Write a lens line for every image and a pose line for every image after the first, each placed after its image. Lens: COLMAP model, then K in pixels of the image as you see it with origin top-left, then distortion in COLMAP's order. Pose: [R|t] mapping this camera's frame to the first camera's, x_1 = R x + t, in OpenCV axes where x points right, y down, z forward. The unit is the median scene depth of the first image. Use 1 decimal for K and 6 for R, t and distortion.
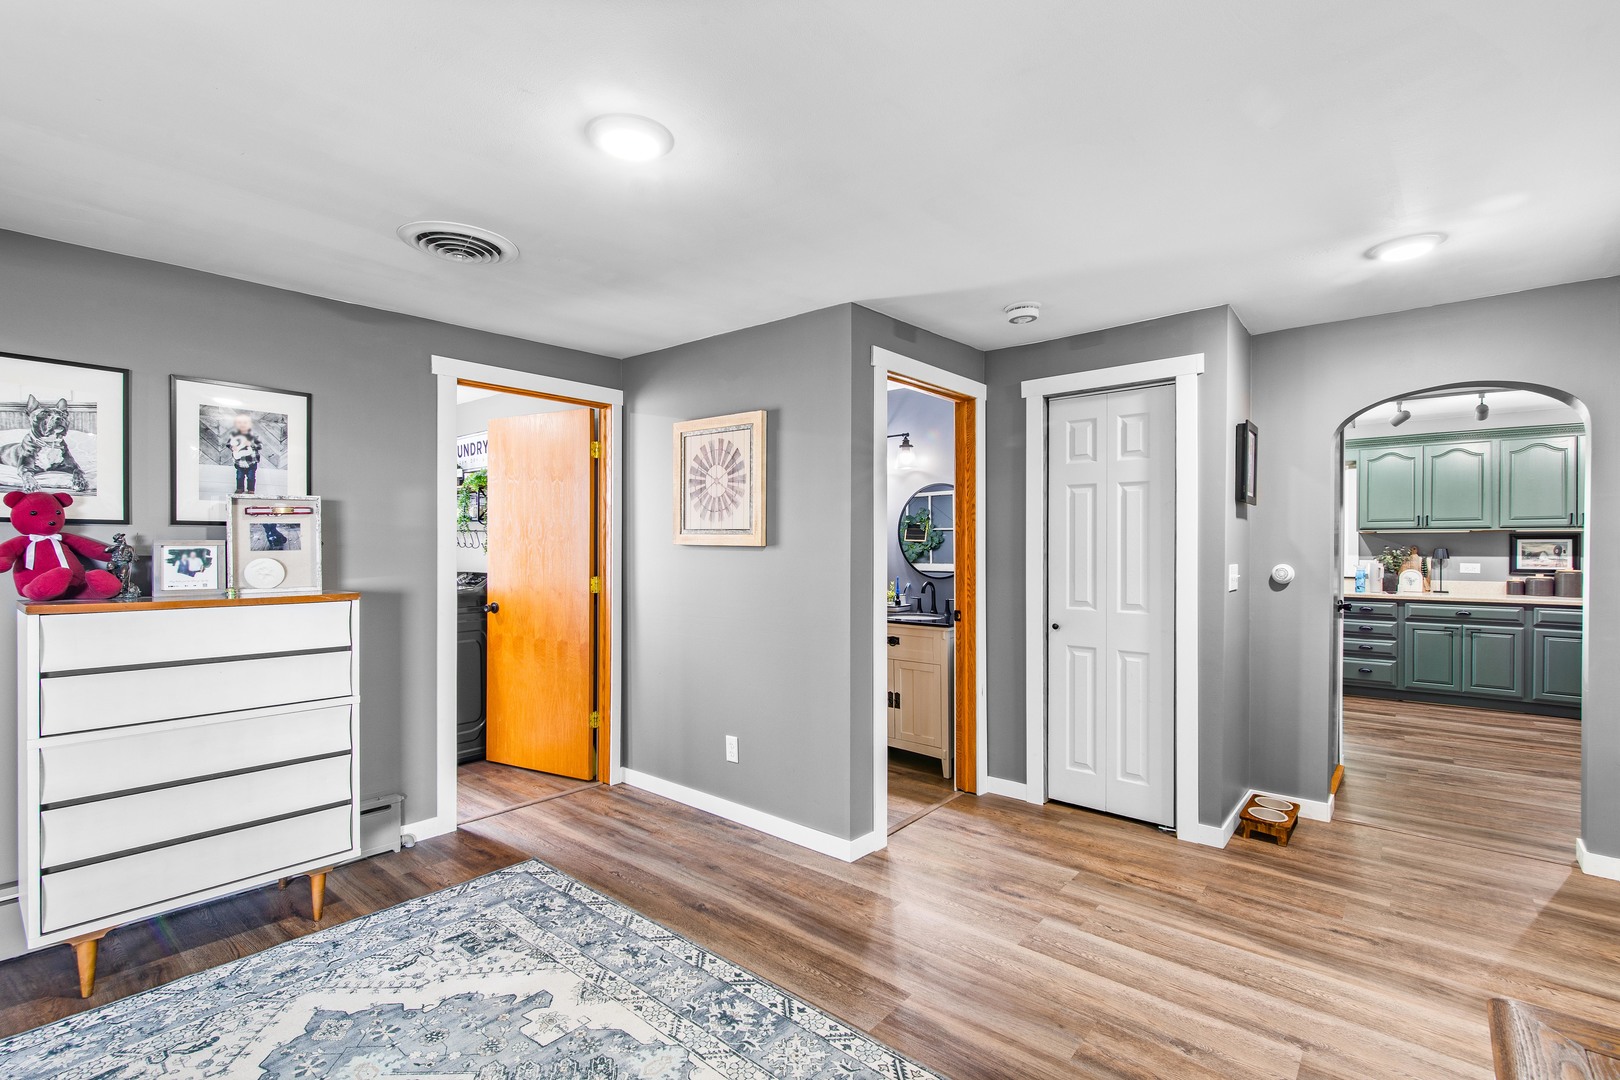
lens RADIAL K [[746.8, 0, 794.2], [0, 746.8, 549.3], [0, 0, 1]] dist [0.006856, -0.001779]
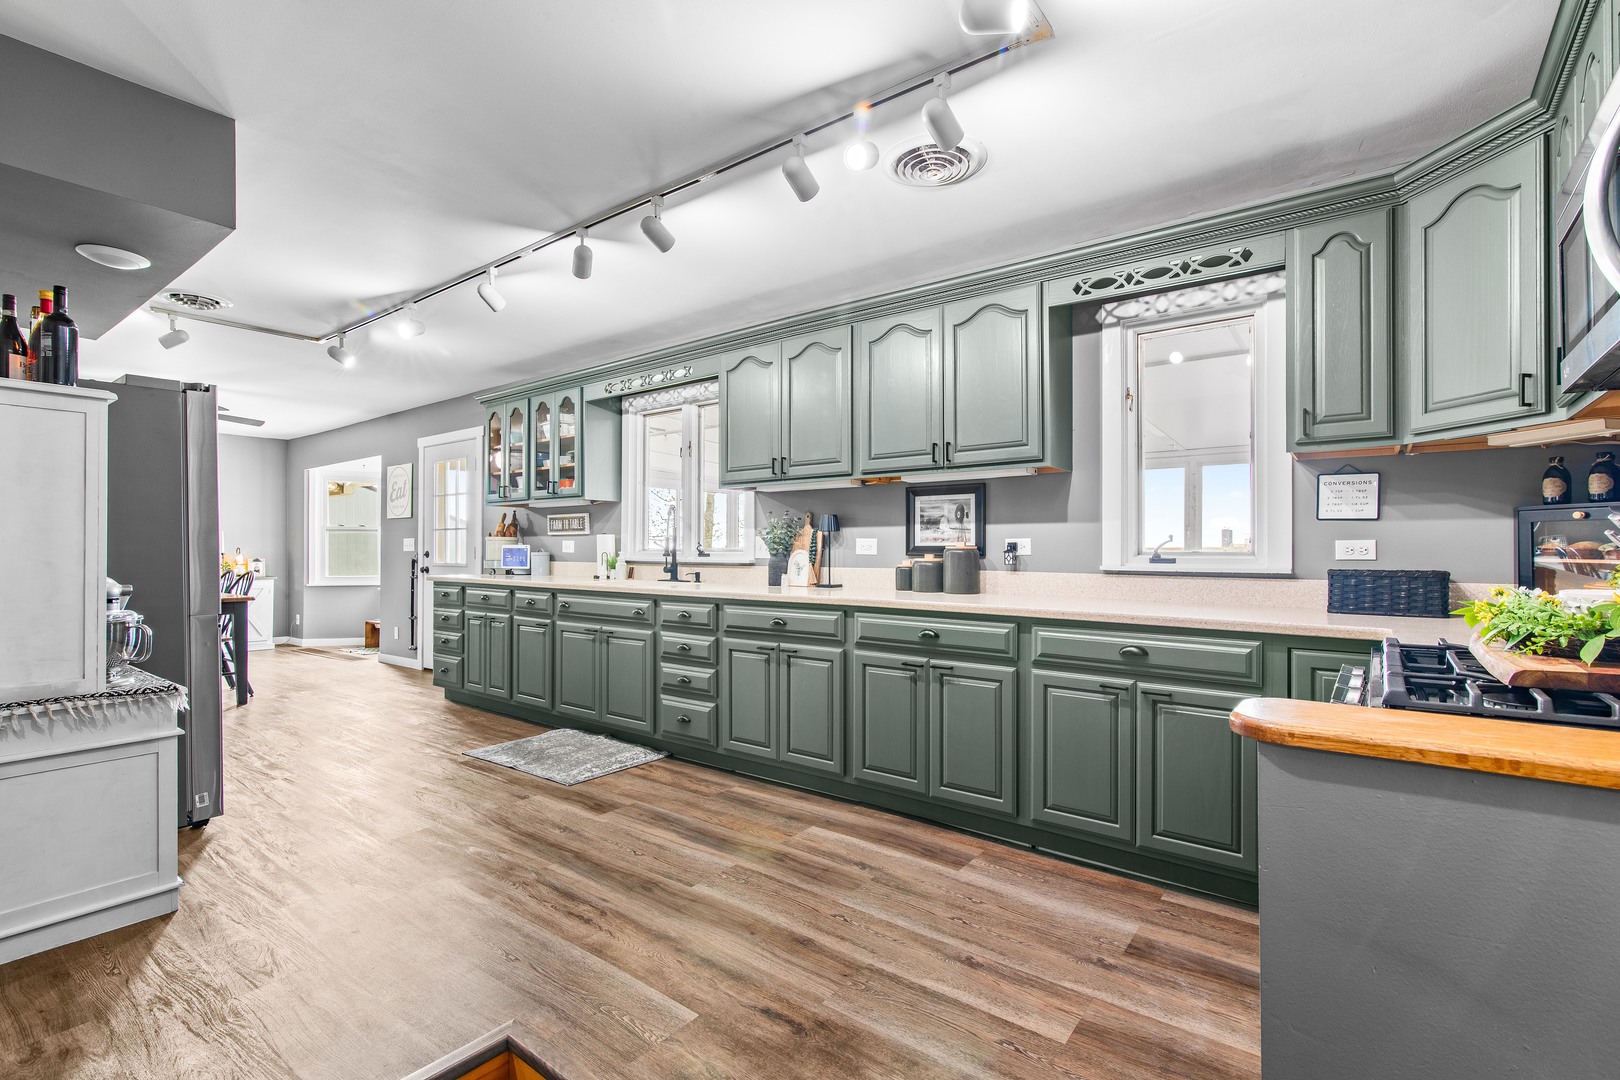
lens RADIAL K [[746.8, 0, 804.8], [0, 746.8, 543.6], [0, 0, 1]] dist [0.006856, -0.001779]
pose [[0.999700, 0.001447, 0.024437, 0.869233], [-0.001078, 0.999885, -0.015096, 0.033172], [-0.024456, 0.015065, 0.999587, 0.419038]]
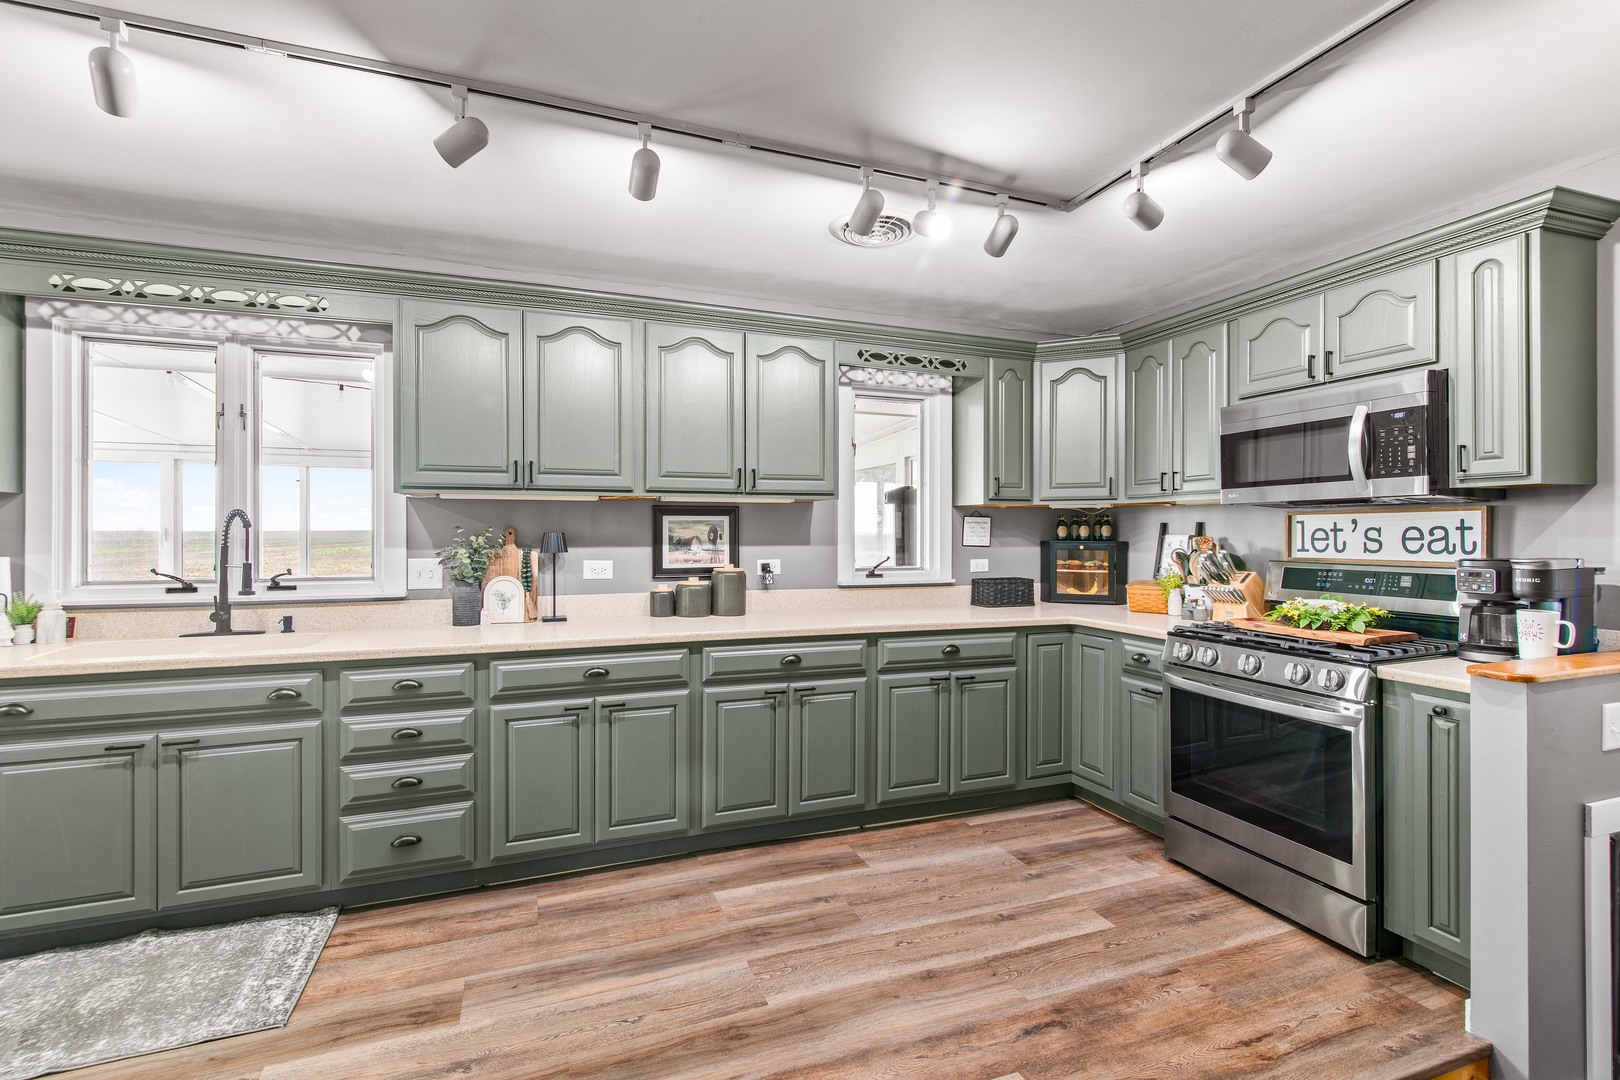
lens RADIAL K [[746.8, 0, 805.0], [0, 746.8, 532.3], [0, 0, 1]] dist [0.006856, -0.001779]
pose [[0.495052, -0.000929, 0.868863, 0.539627], [0.005848, 0.999980, -0.002263, 0.001233], [-0.868844, 0.006201, 0.495048, 0.640014]]
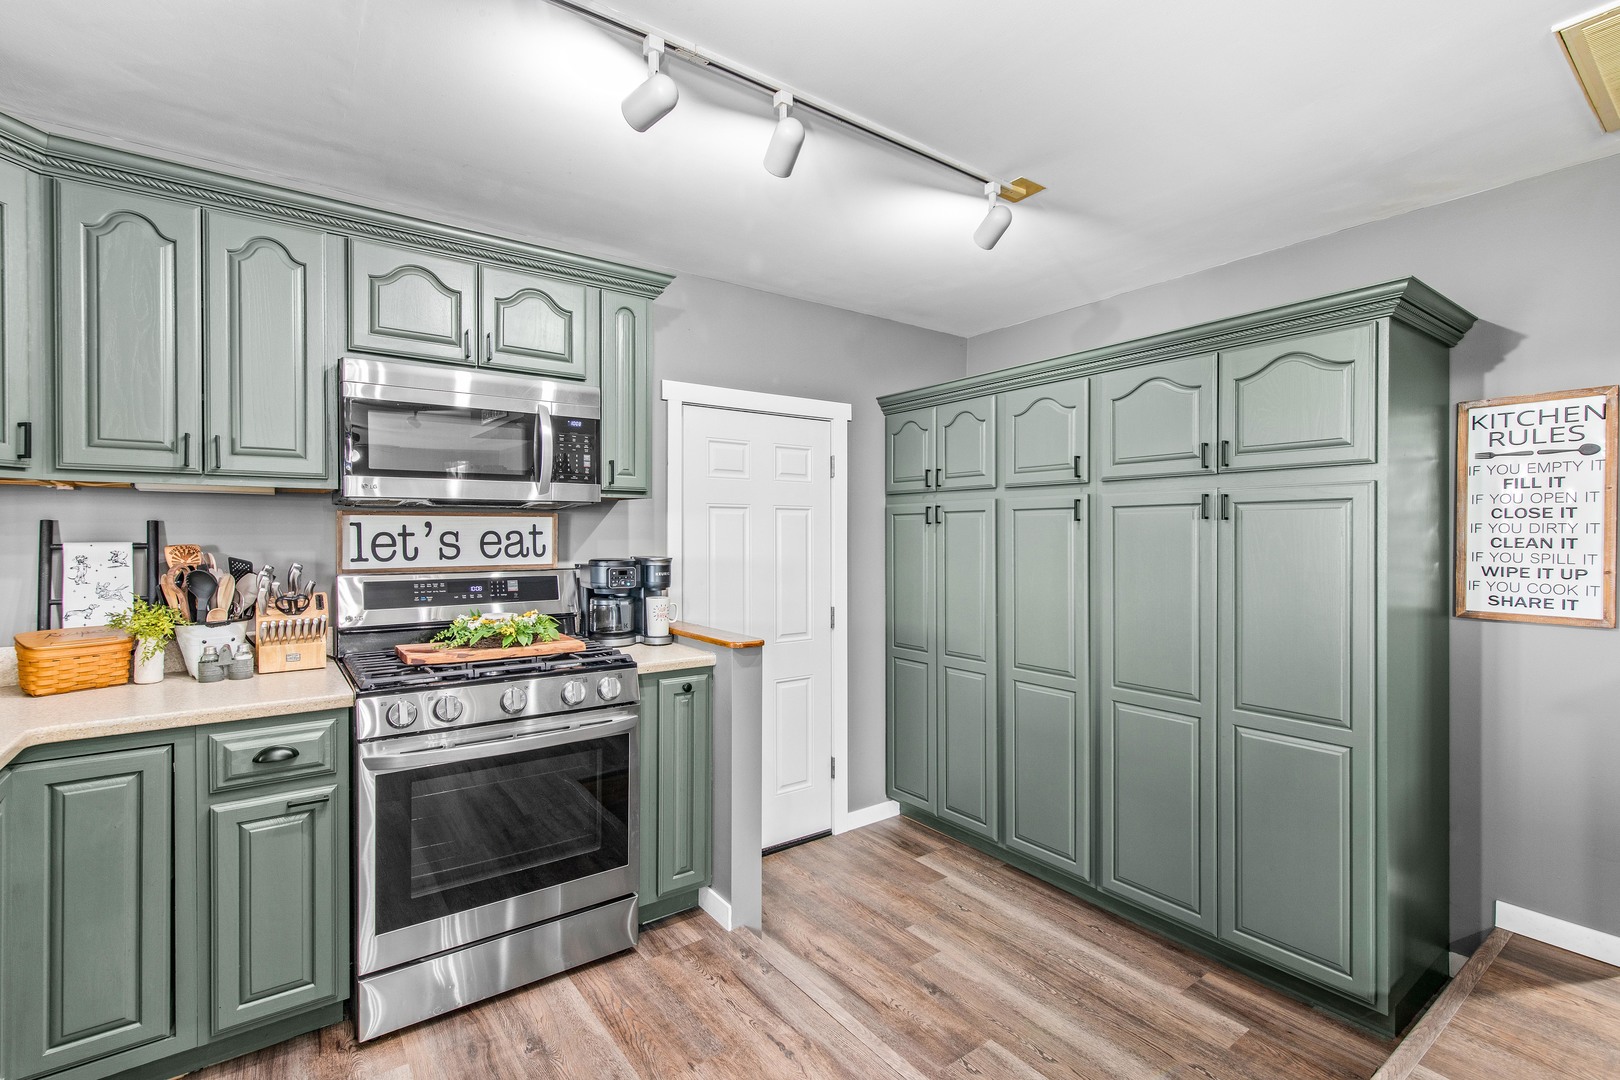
lens RADIAL K [[746.8, 0, 798.6], [0, 746.8, 538.5], [0, 0, 1]] dist [0.006856, -0.001779]
pose [[-0.971579, -0.000953, 0.236715, 0.867718], [0.002128, 0.999916, 0.012760, -0.002298], [-0.236707, 0.012901, -0.971495, 0.976696]]
